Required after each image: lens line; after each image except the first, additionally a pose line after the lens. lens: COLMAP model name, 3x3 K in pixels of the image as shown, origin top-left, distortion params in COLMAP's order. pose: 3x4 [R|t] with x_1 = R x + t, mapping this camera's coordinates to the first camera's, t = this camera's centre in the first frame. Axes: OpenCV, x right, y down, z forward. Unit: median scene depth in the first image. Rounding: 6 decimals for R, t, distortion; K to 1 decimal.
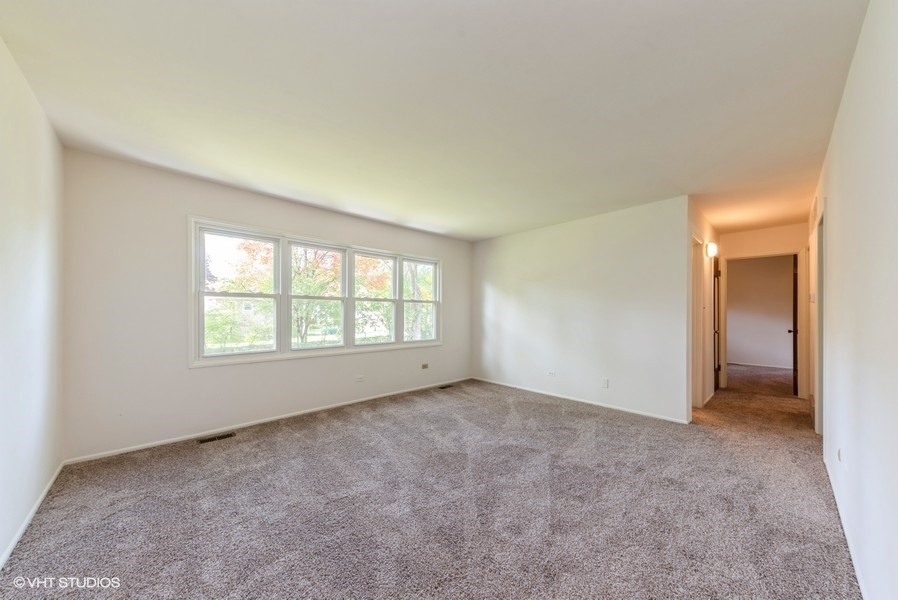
lens RADIAL K [[309.2, 0, 449.2], [0, 309.2, 309.0], [0, 0, 1]] dist [0.000343, 0.000017]
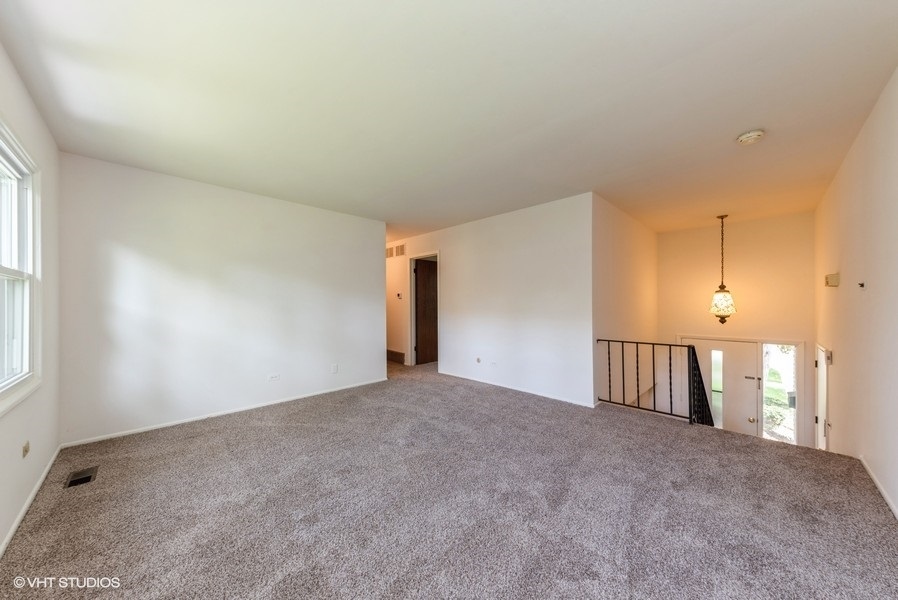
lens RADIAL K [[309.2, 0, 449.2], [0, 309.2, 309.0], [0, 0, 1]] dist [0.000343, 0.000017]
pose [[-0.039468, -0.021168, 0.998997, -0.693579], [-0.008663, 0.999745, 0.020841, 0.006427], [-0.999183, -0.007832, -0.039641, 0.766663]]
